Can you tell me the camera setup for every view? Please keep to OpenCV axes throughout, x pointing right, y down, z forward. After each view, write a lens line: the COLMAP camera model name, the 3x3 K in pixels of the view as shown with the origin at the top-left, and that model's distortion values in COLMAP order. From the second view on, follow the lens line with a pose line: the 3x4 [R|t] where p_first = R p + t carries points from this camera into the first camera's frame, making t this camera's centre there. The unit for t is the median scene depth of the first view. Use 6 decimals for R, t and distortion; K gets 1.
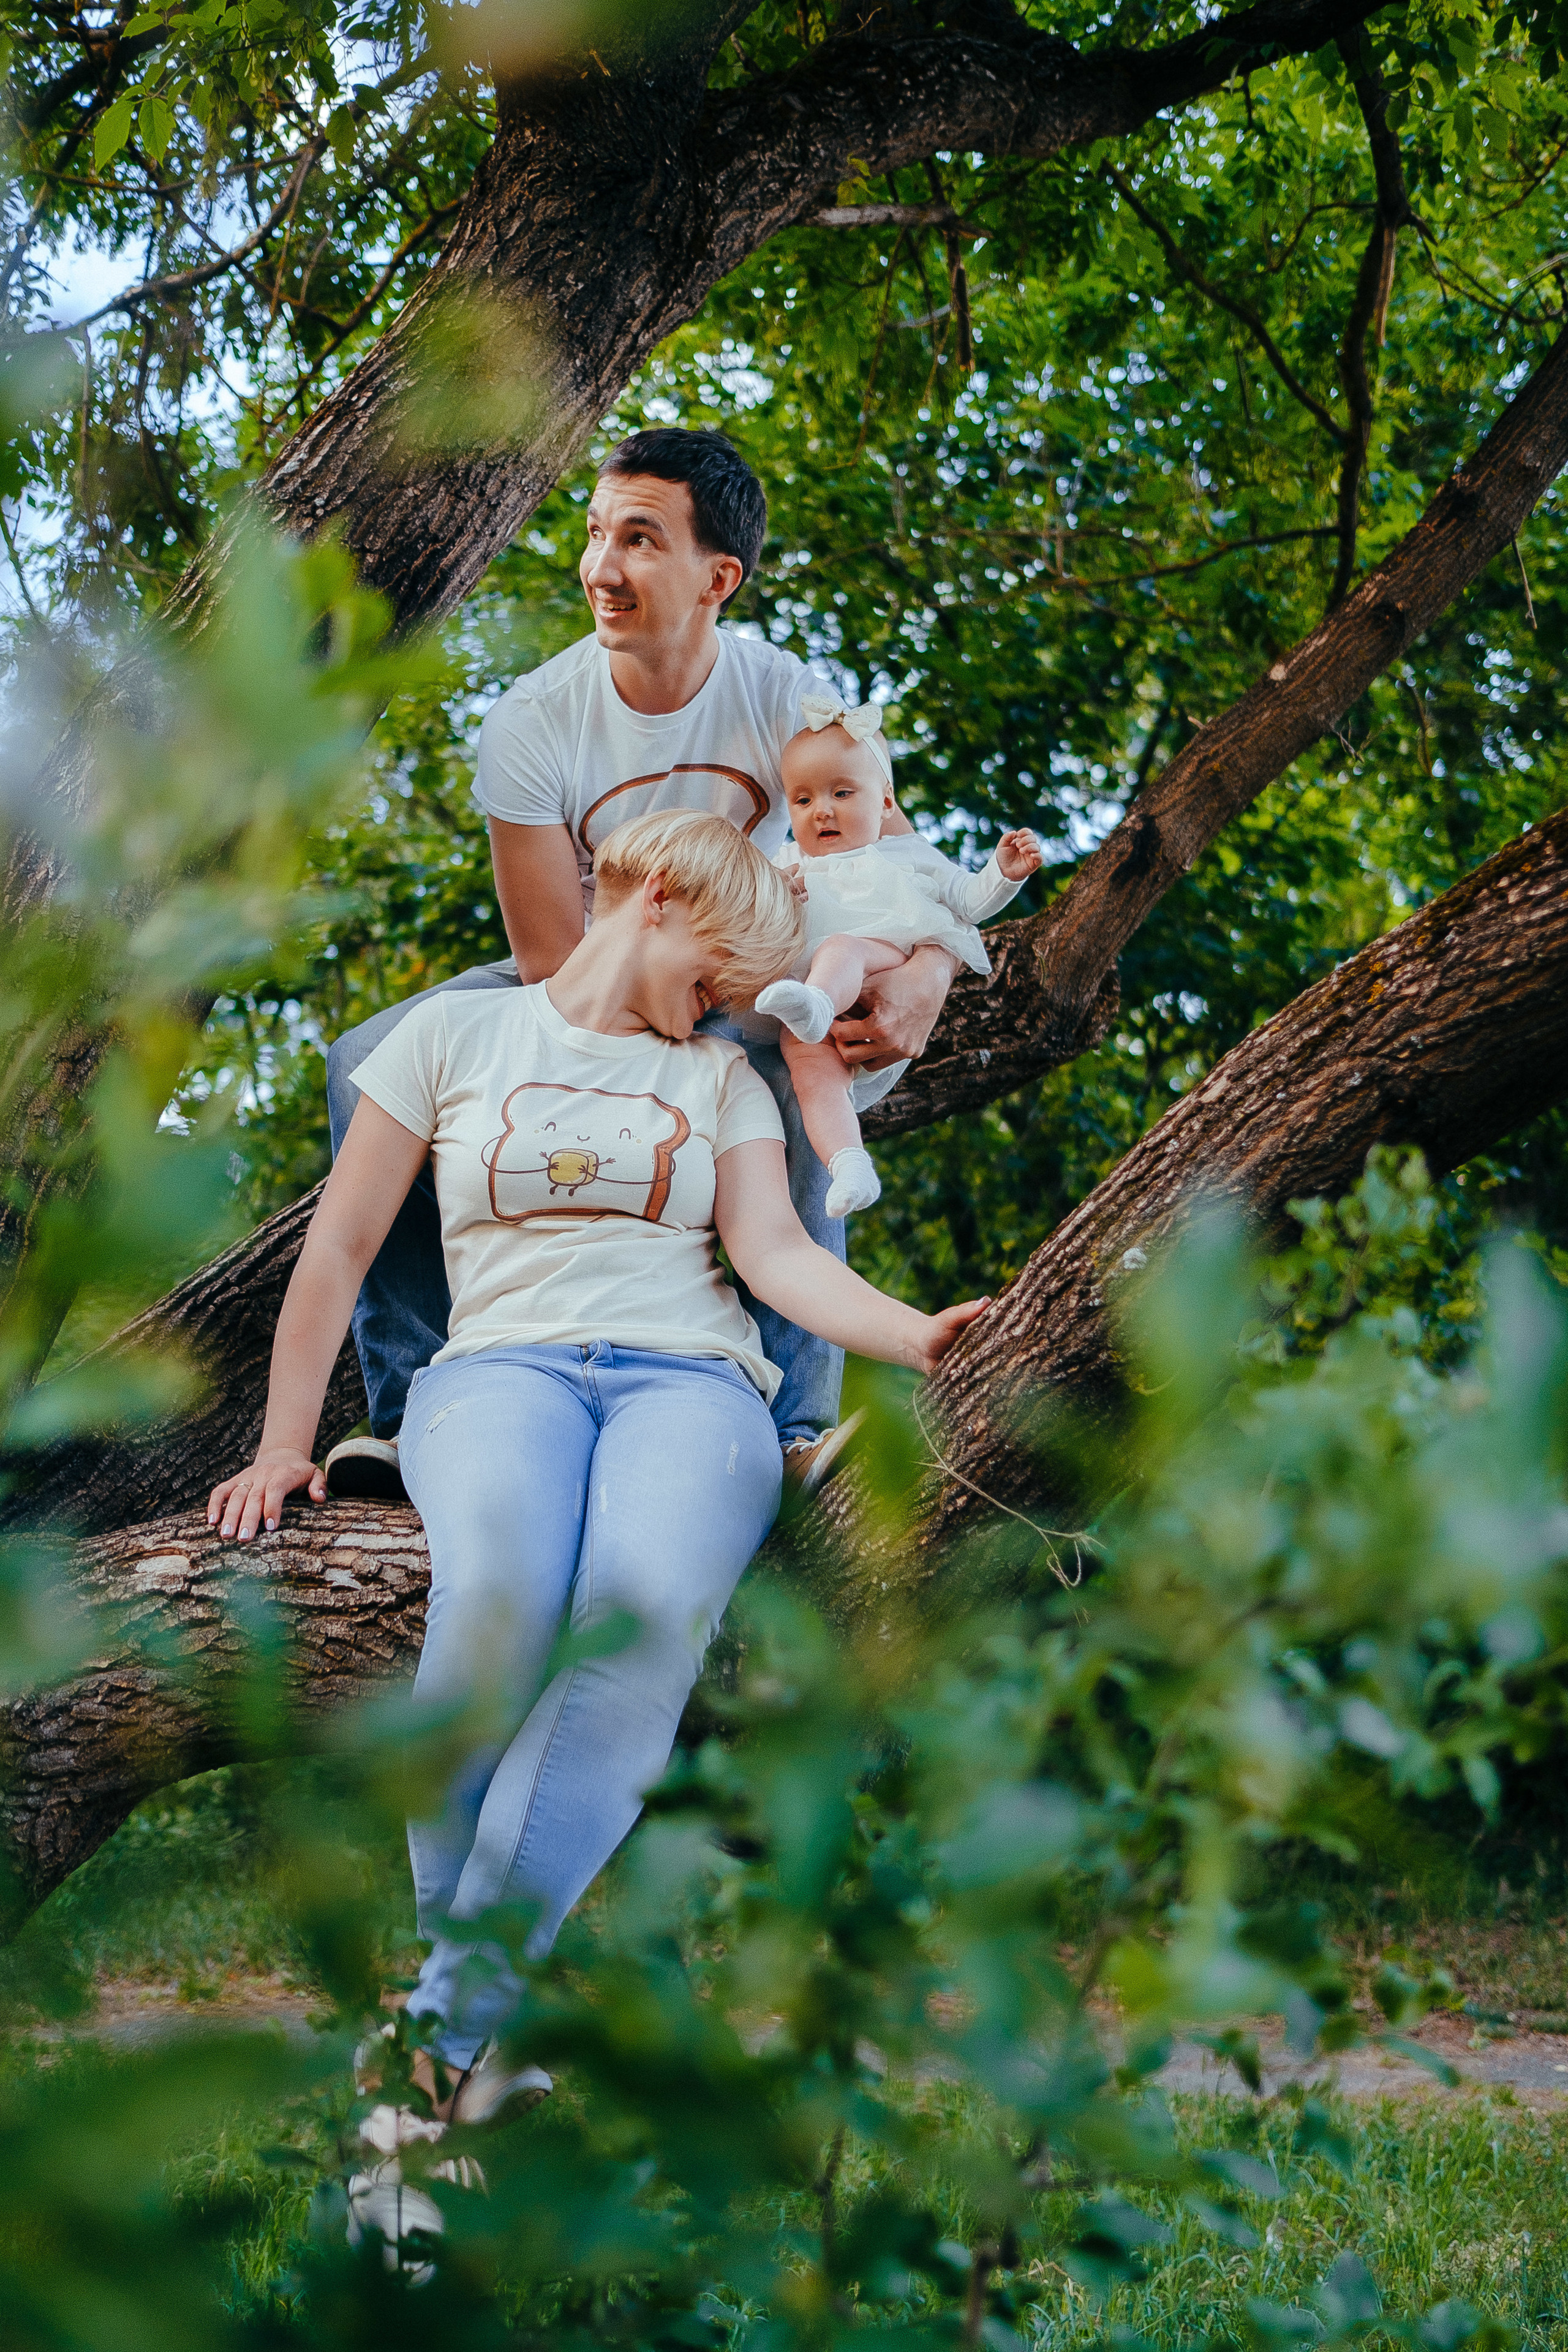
lens RADIAL K [[2910.3, 0, 784.0], [0, 2910.3, 1176.0], [0, 0, 1]] dist [0.028517, -0.037977]
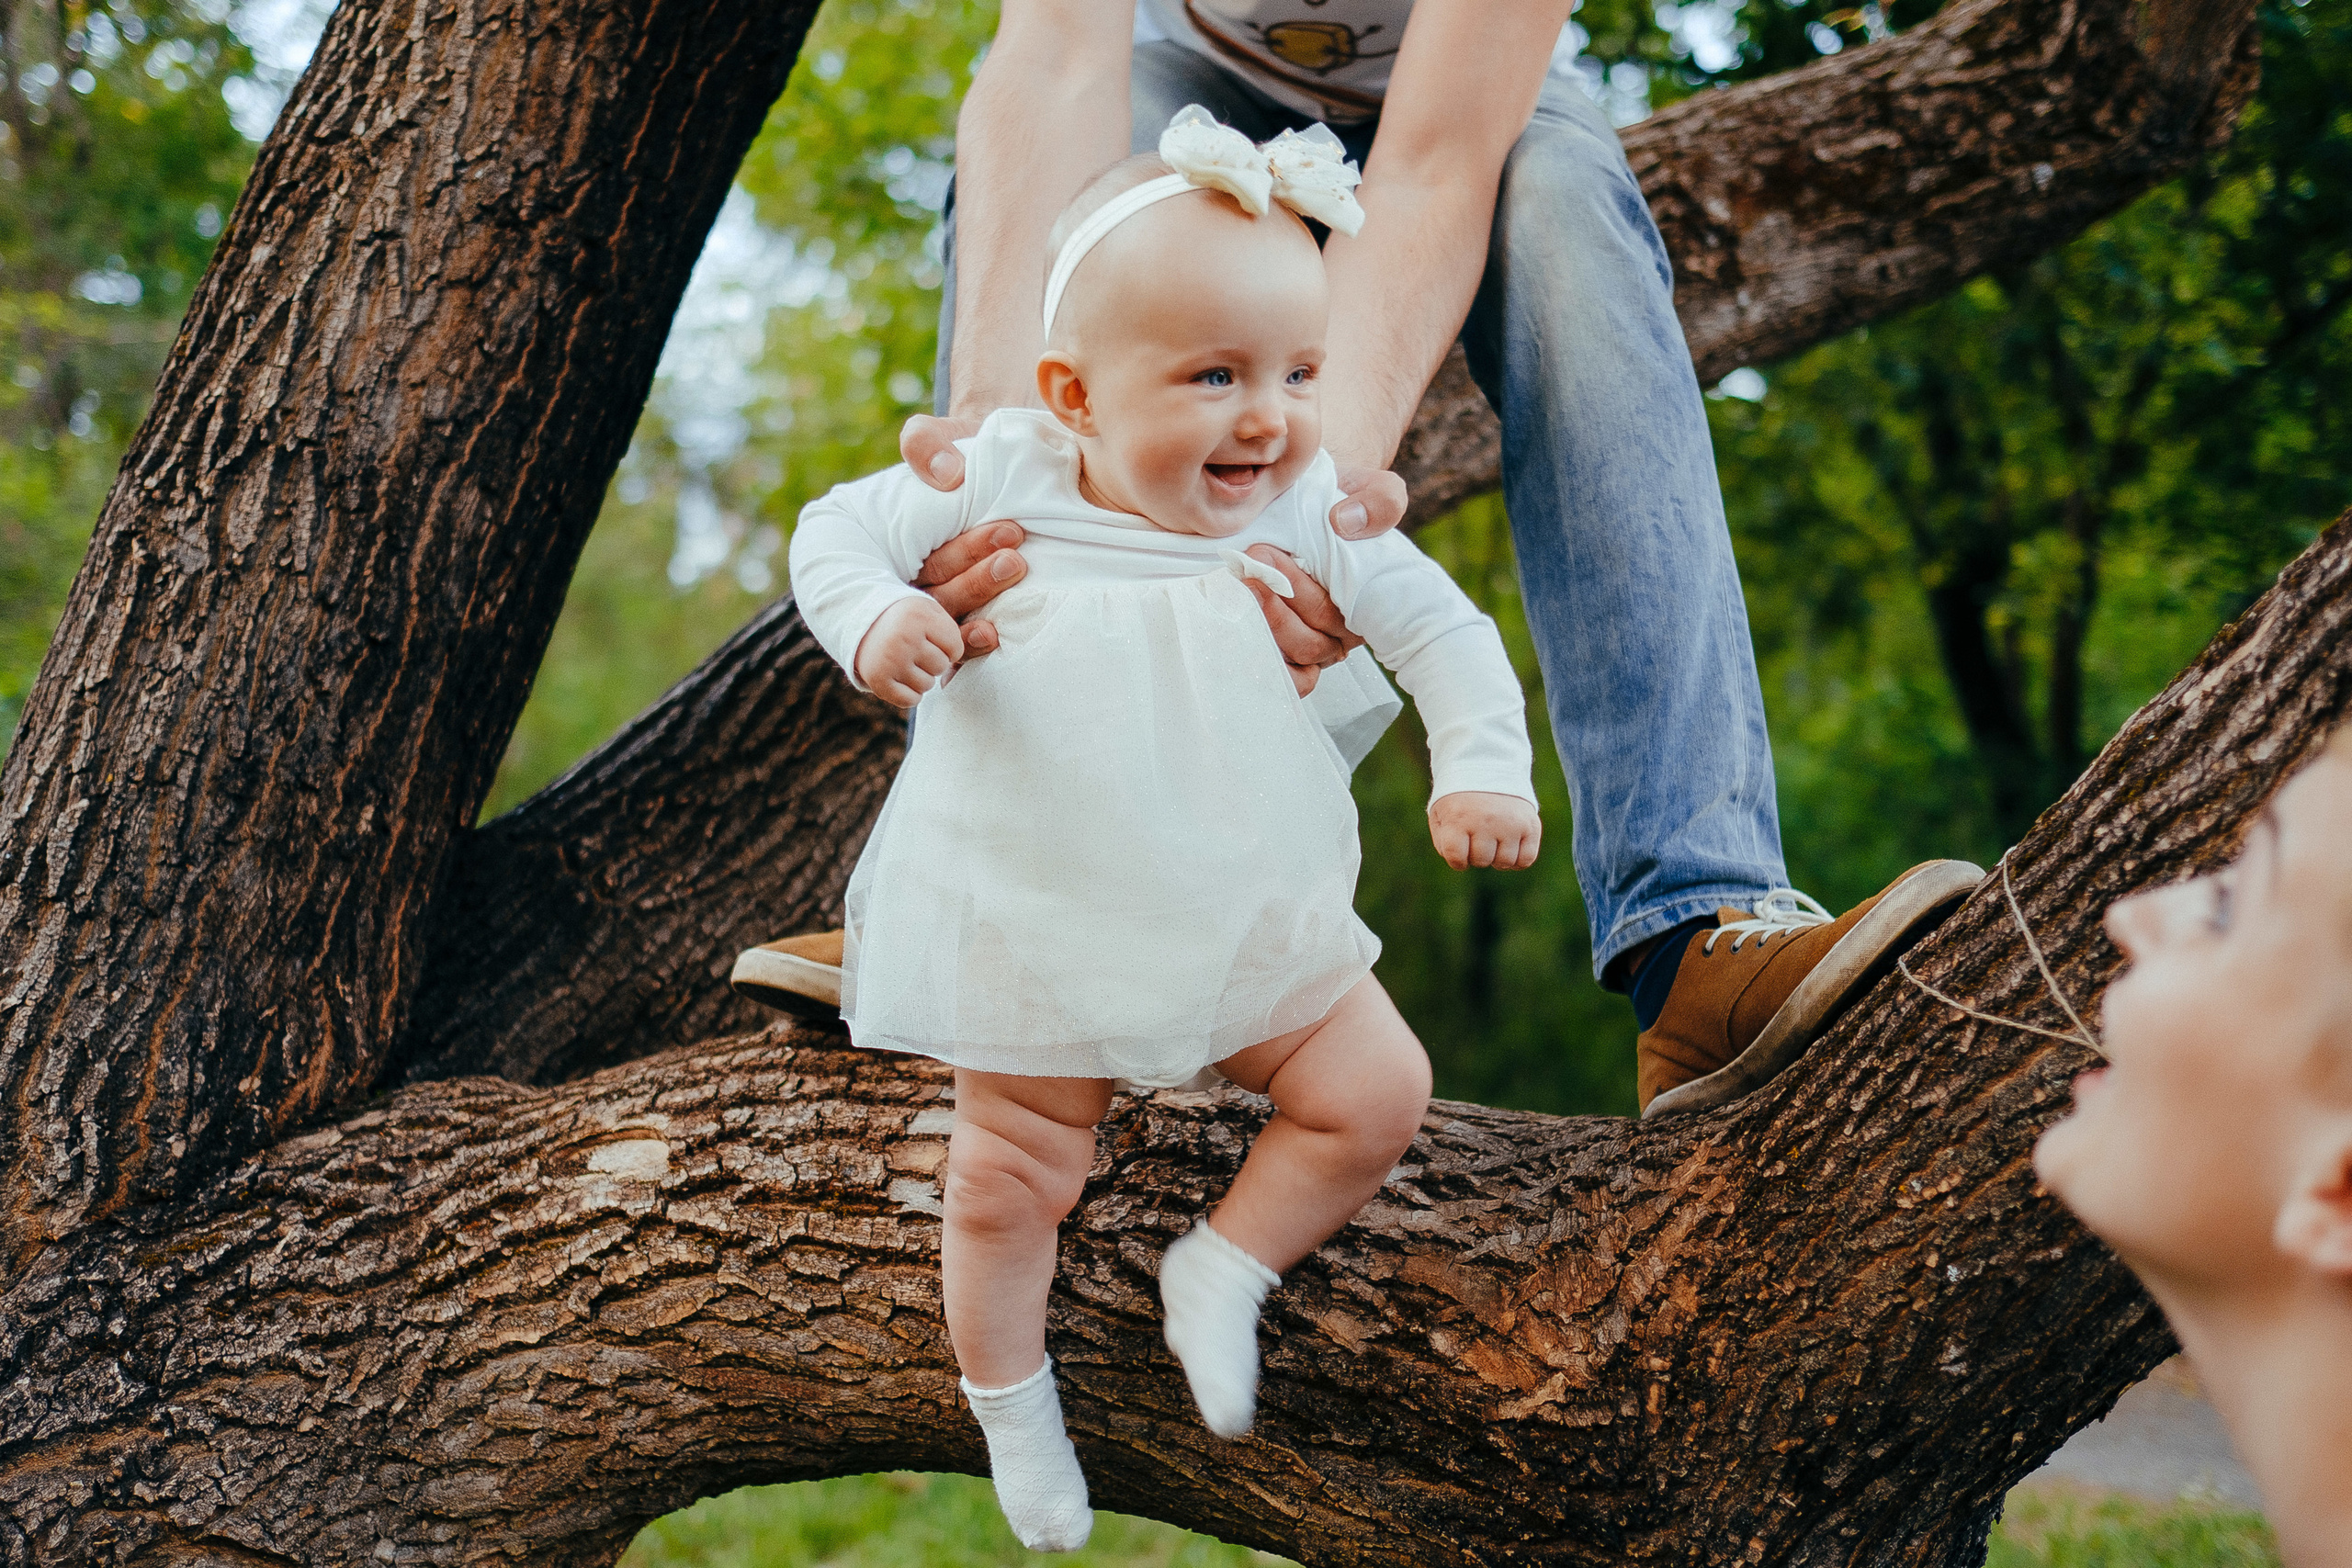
lens RADIAL K [[3244.2, 0, 925.0], [0, 3244.2, 864.6], [0, 0, 1]] dist [-0.044219, 0.056834]
pose [[0.970264, -0.027333, -0.240502, -0.000292], [0.062037, 0.988497, 0.137934, -0.009284], [0.233966, -0.148753, 0.960798, 0.413178]]
